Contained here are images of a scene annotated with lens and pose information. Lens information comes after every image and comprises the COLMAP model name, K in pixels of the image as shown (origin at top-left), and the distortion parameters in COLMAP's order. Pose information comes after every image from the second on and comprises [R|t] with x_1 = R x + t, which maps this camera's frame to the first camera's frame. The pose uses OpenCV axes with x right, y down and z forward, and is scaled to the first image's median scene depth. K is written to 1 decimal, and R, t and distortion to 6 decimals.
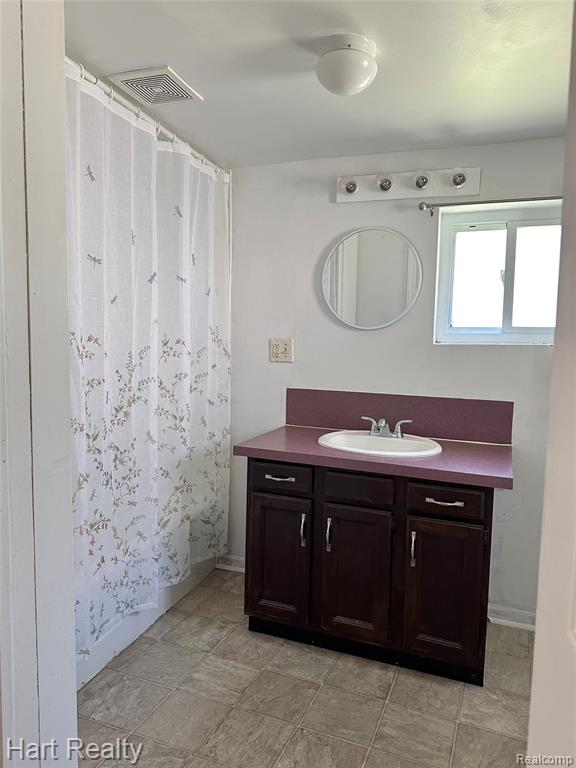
lens RADIAL K [[546.3, 0, 288.0], [0, 546.3, 384.0], [0, 0, 1]] dist [0.057994, -0.078911]
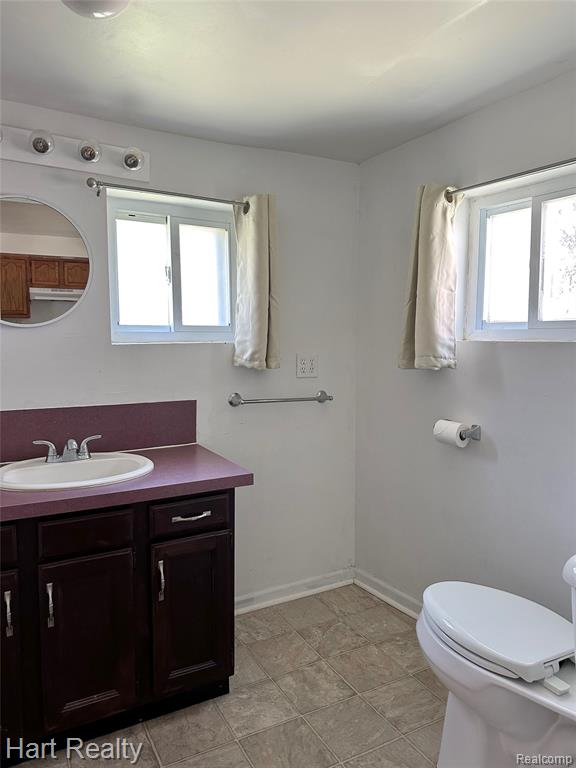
lens RADIAL K [[546.3, 0, 288.0], [0, 546.3, 384.0], [0, 0, 1]] dist [0.057994, -0.078911]
pose [[0.620333, -0.088253, 0.779358, -0.278047], [0.088710, 0.995168, 0.042082, -0.025444], [-0.779306, 0.043032, 0.625164, 0.267487]]
